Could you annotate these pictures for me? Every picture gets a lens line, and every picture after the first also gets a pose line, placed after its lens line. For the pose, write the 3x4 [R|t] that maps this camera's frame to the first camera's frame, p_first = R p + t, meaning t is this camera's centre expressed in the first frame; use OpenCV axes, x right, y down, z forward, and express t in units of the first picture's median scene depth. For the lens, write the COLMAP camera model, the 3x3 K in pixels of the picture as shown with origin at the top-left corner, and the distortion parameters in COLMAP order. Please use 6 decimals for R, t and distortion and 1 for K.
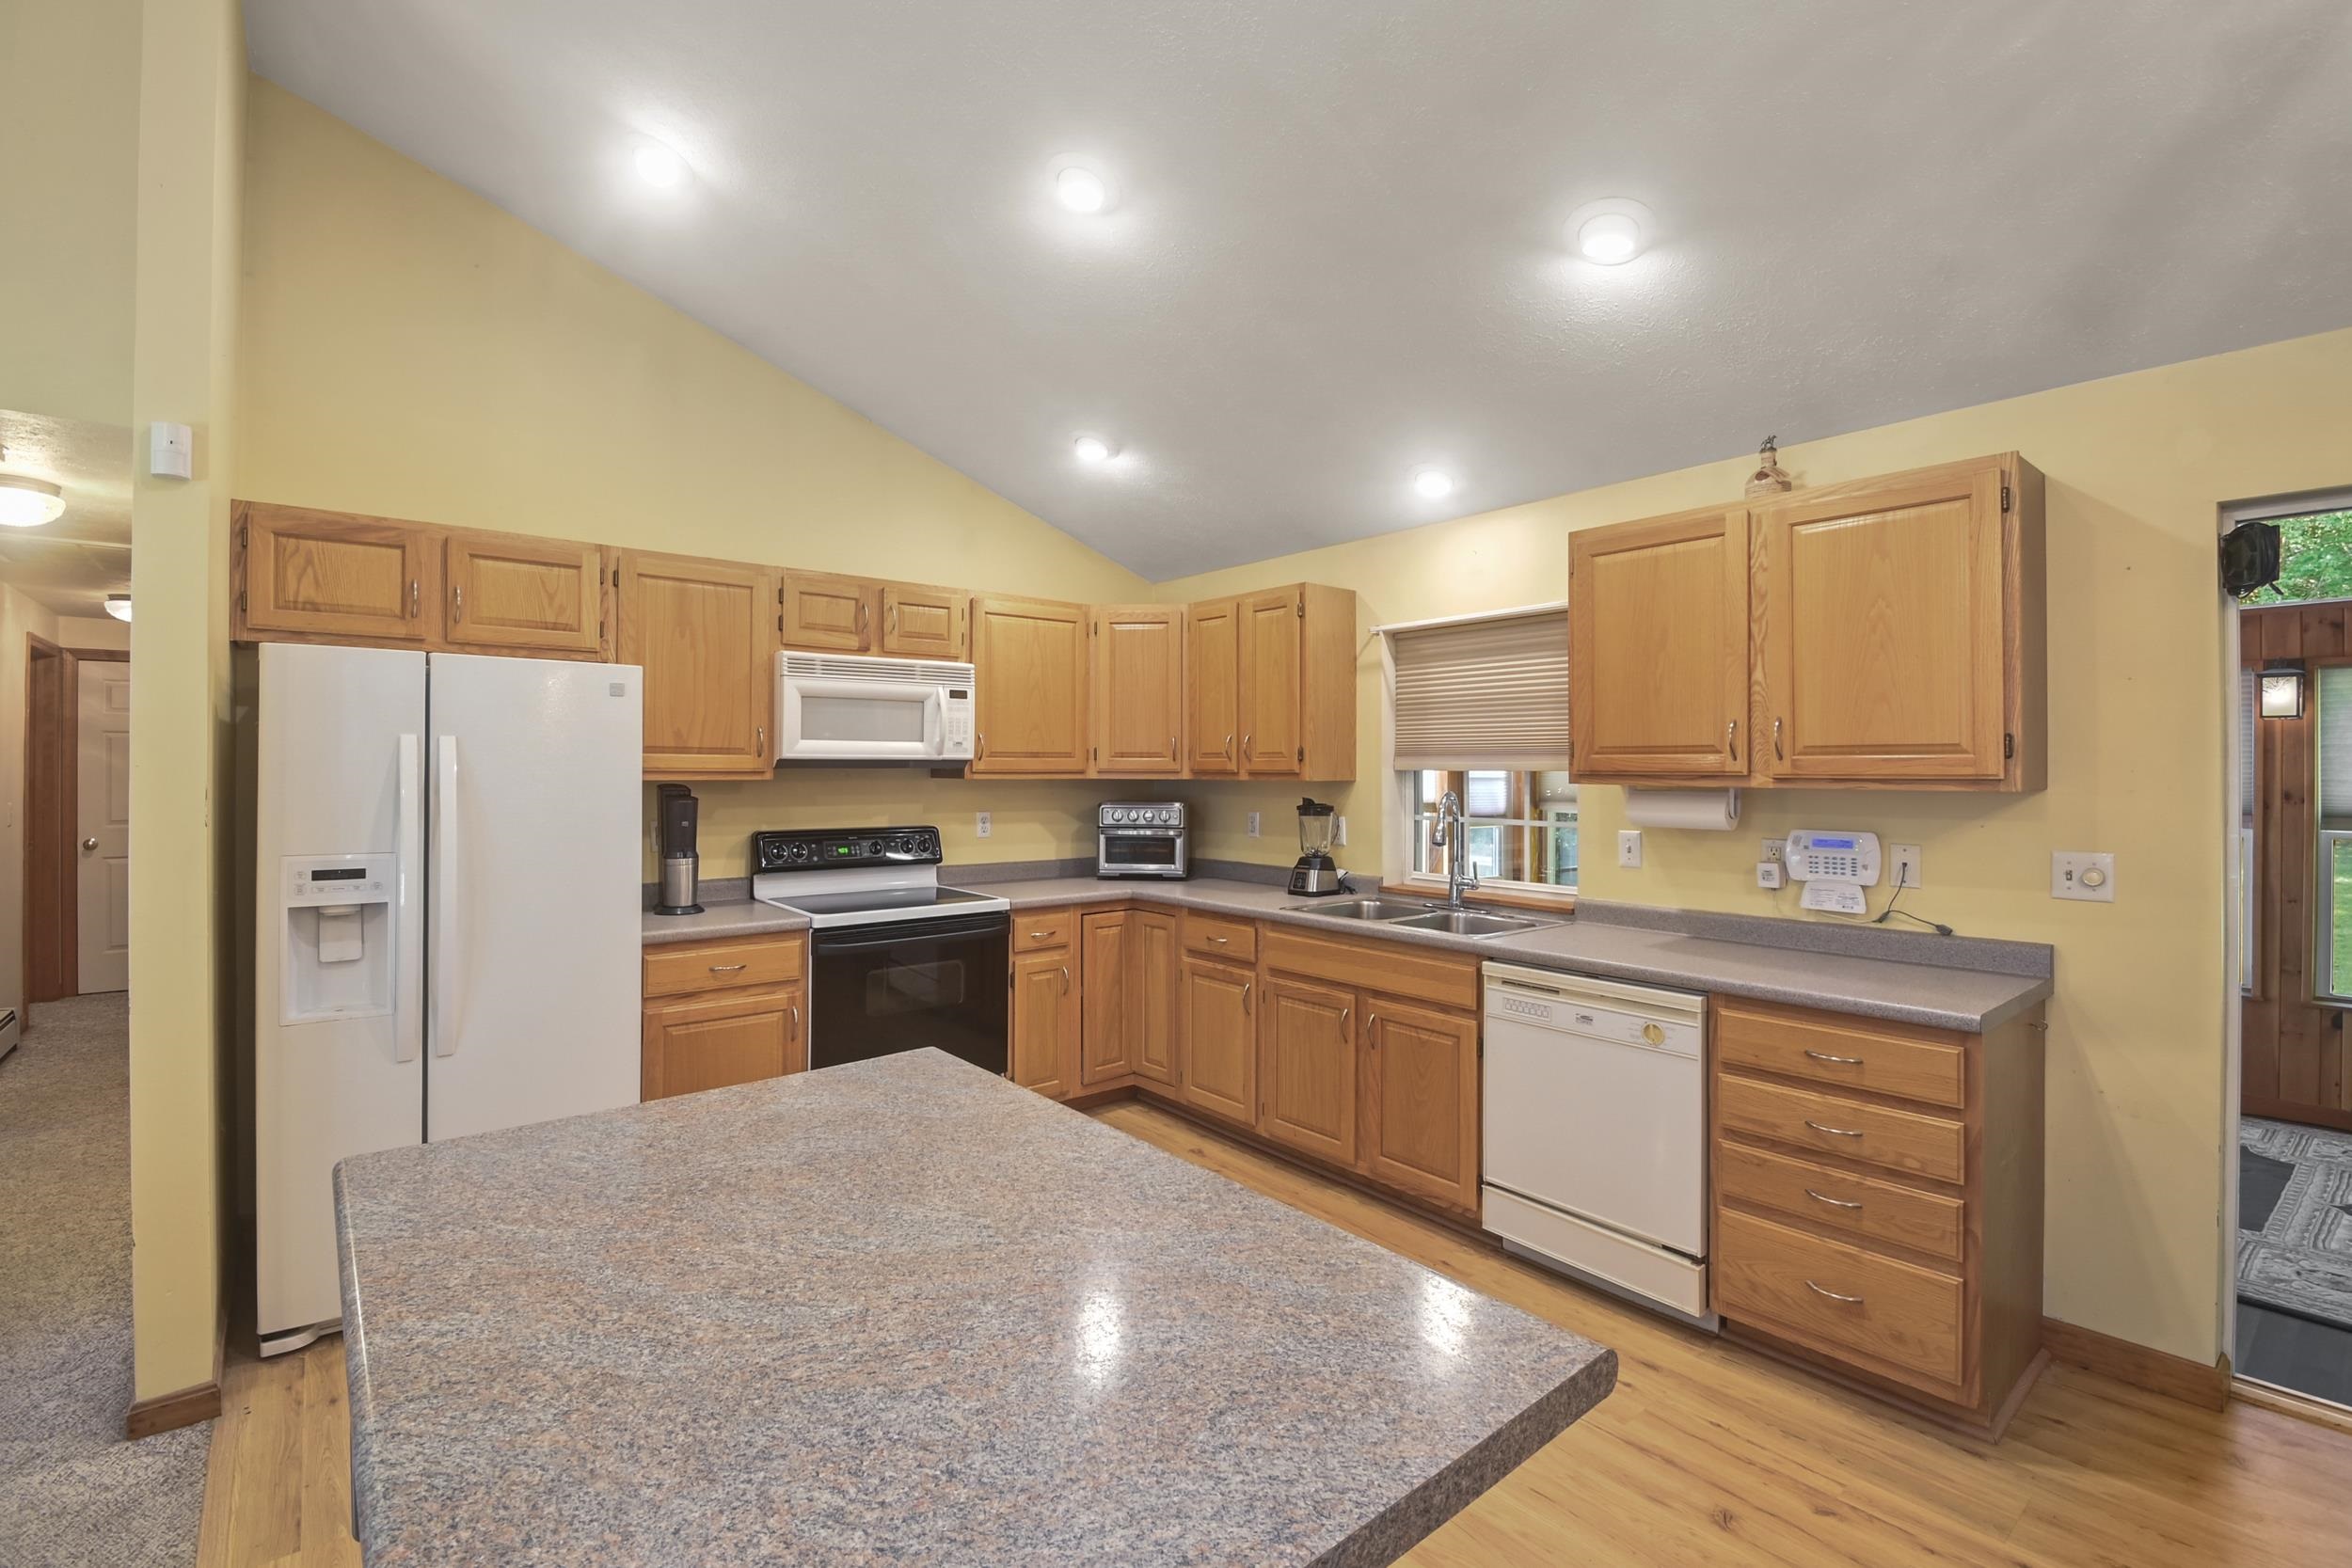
lens RADIAL K [[1044.5, 0, 1169.4], [0, 1044.5, 772.8], [0, 0, 1]] dist [0.004298, -0.011777]
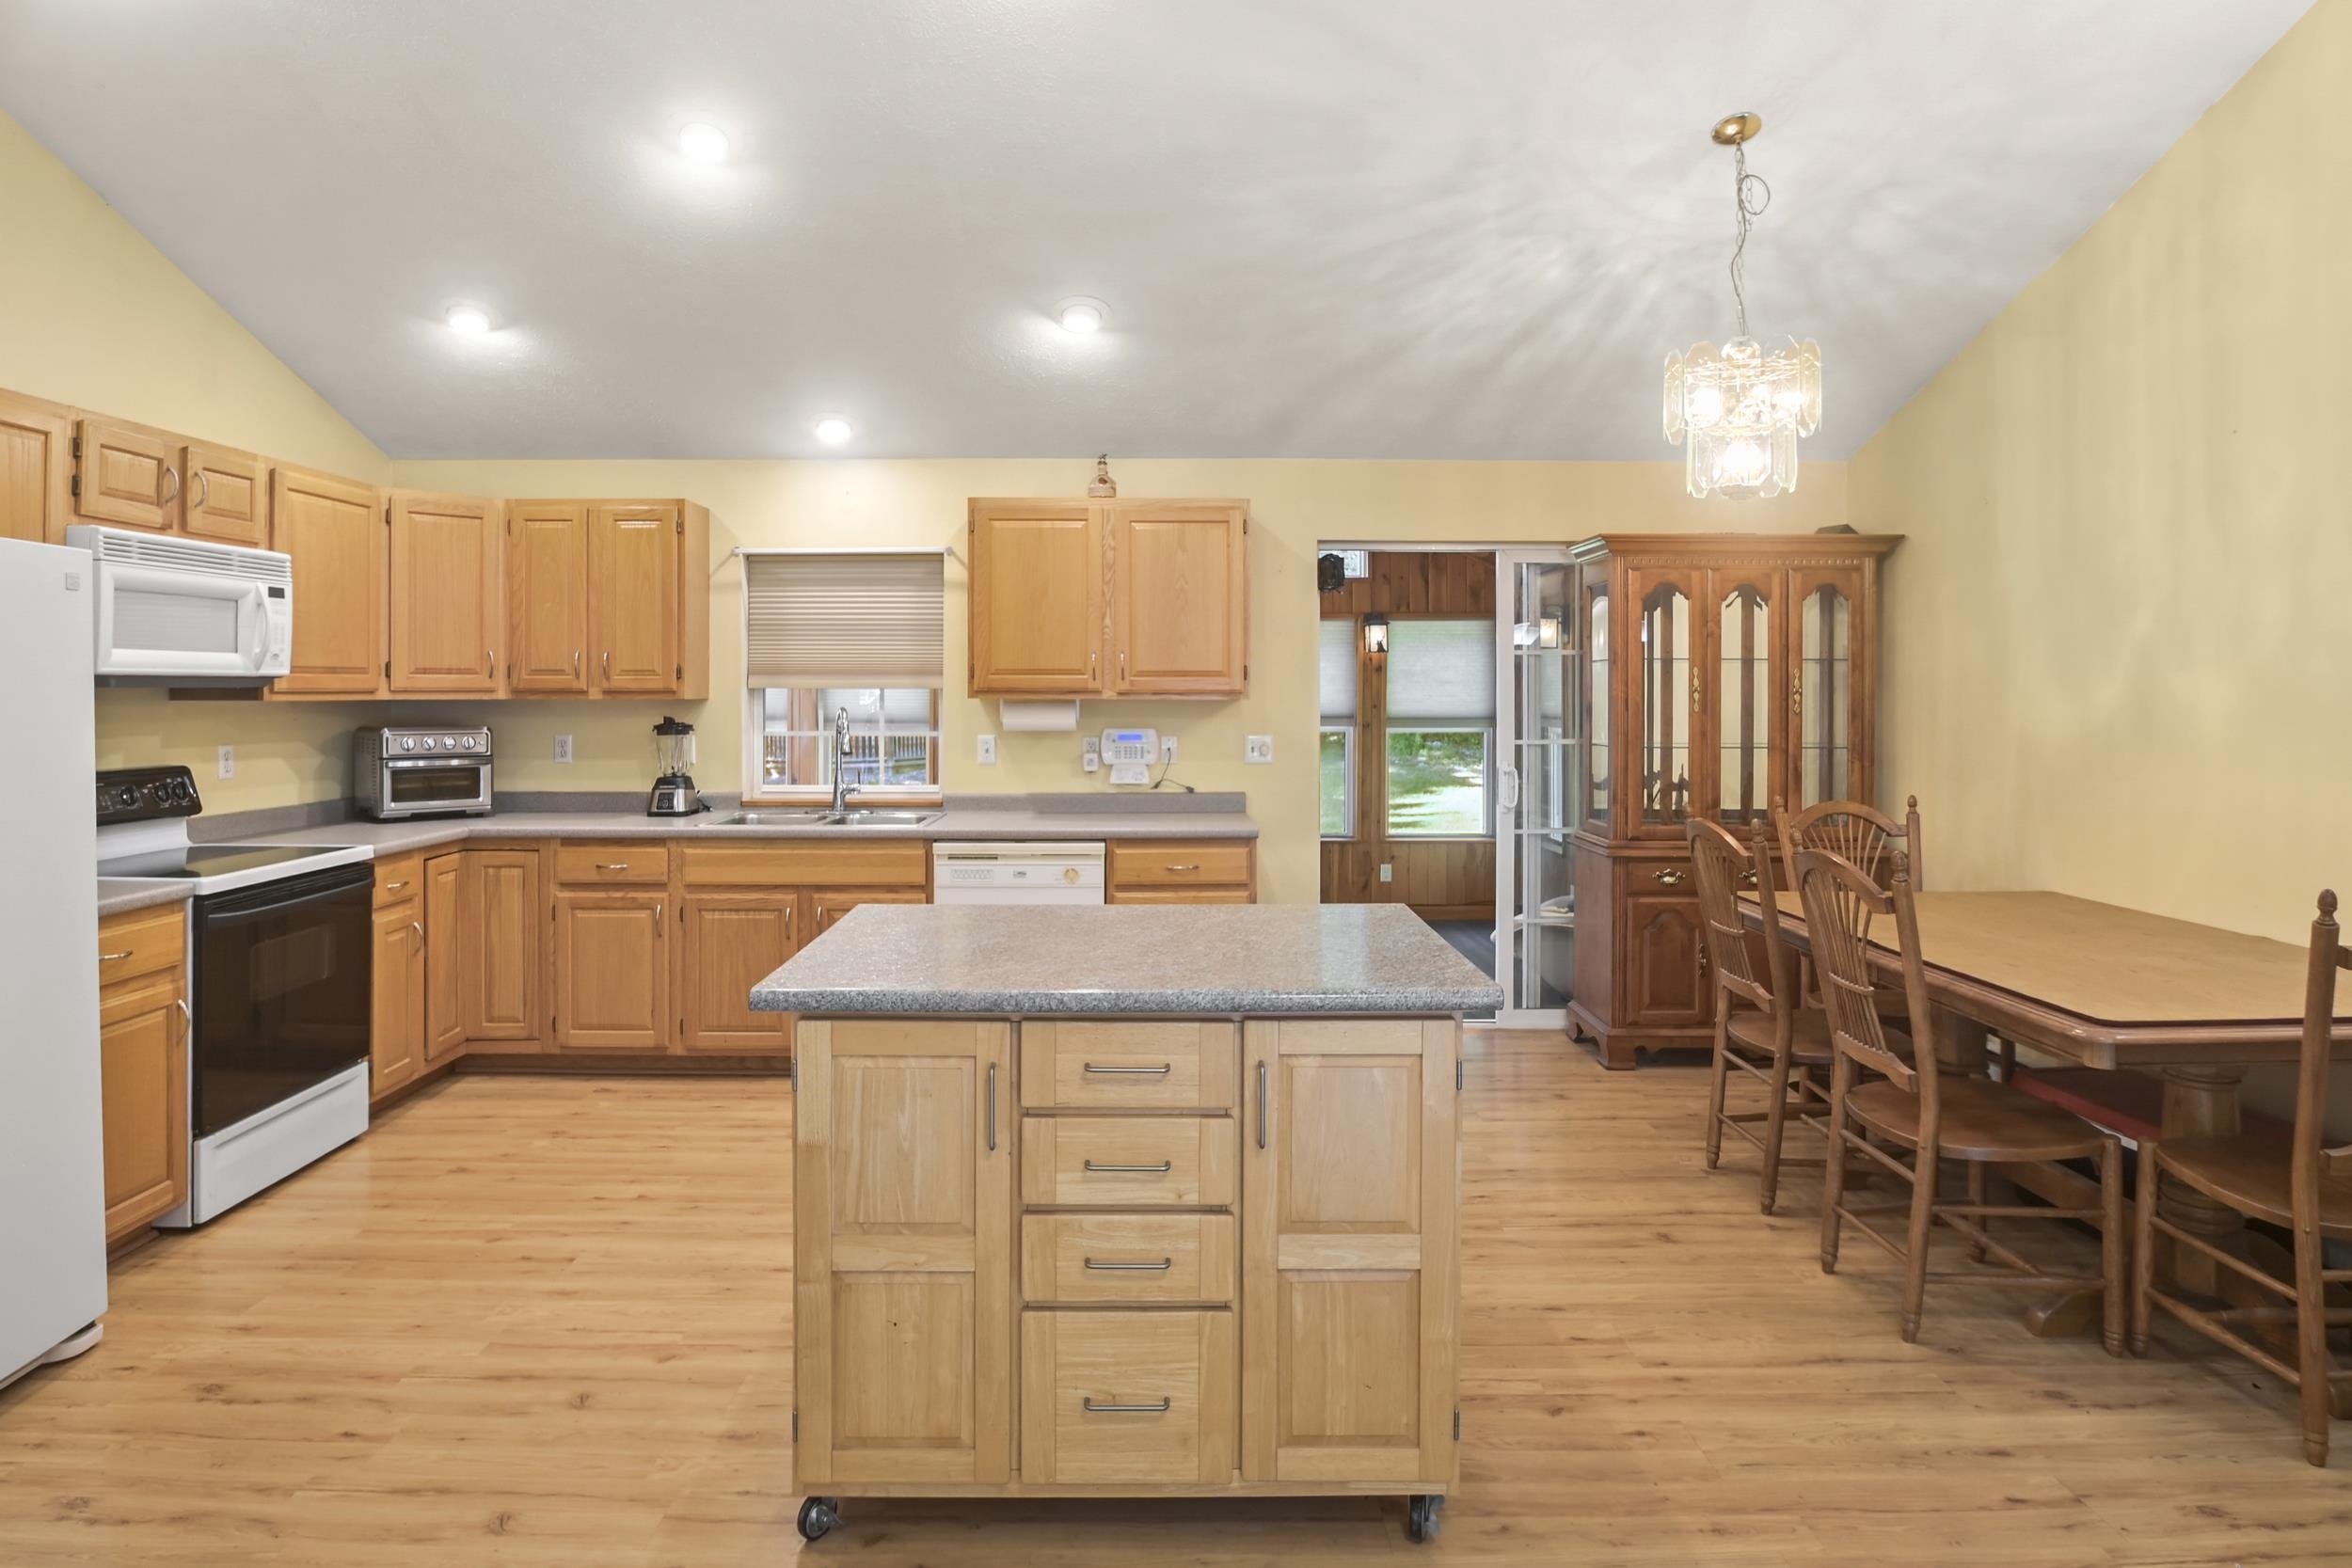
lens RADIAL K [[1296.5, 0, 1169.6], [0, 1296.5, 703.9], [0, 0, 1]] dist [-0.016209, -0.000005]
pose [[0.621878, -0.011747, 0.783026, -0.546005], [0.004692, 0.999925, 0.011275, 0.000588], [-0.783100, -0.003338, 0.621887, -0.124954]]
